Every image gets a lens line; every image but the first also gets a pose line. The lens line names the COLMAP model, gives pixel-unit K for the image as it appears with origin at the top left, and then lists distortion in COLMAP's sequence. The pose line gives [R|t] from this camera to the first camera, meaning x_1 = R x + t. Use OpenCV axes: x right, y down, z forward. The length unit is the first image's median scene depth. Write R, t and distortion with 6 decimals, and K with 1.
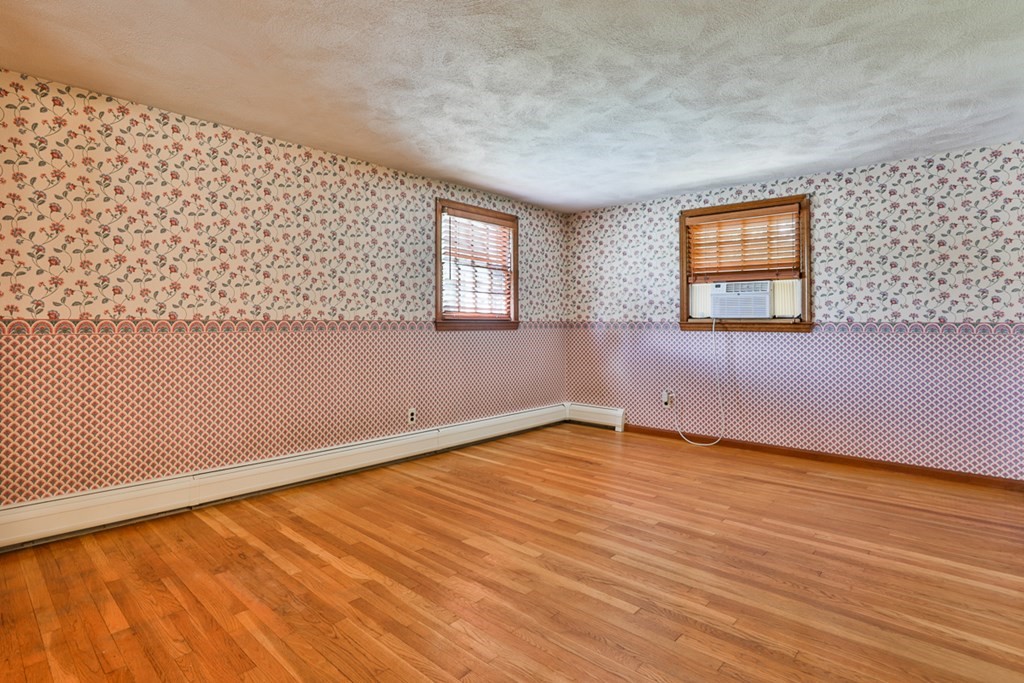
lens RADIAL K [[499.0, 0, 520.0], [0, 499.0, 317.7], [0, 0, 1]] dist [-0.035359, 0.001906]
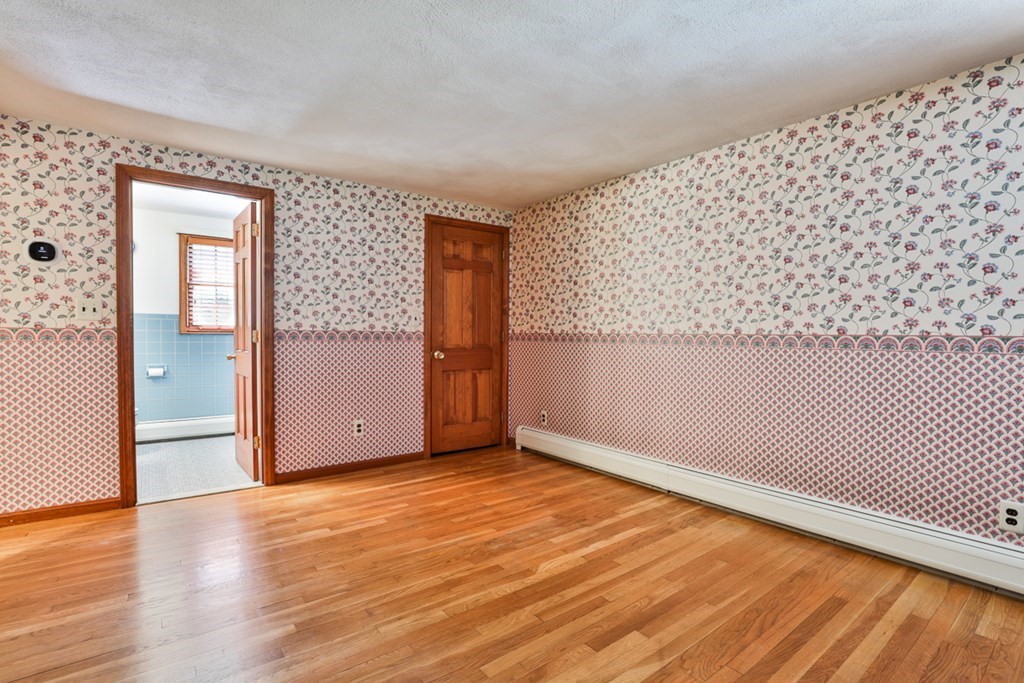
lens RADIAL K [[472.9, 0, 509.6], [0, 472.9, 348.9], [0, 0, 1]] dist [-0.025604, 0.000509]
pose [[-0.171654, 0.025026, -0.984839, 0.517148], [-0.001657, 0.999669, 0.025692, 0.011774], [0.985156, 0.006042, -0.171555, 0.814495]]
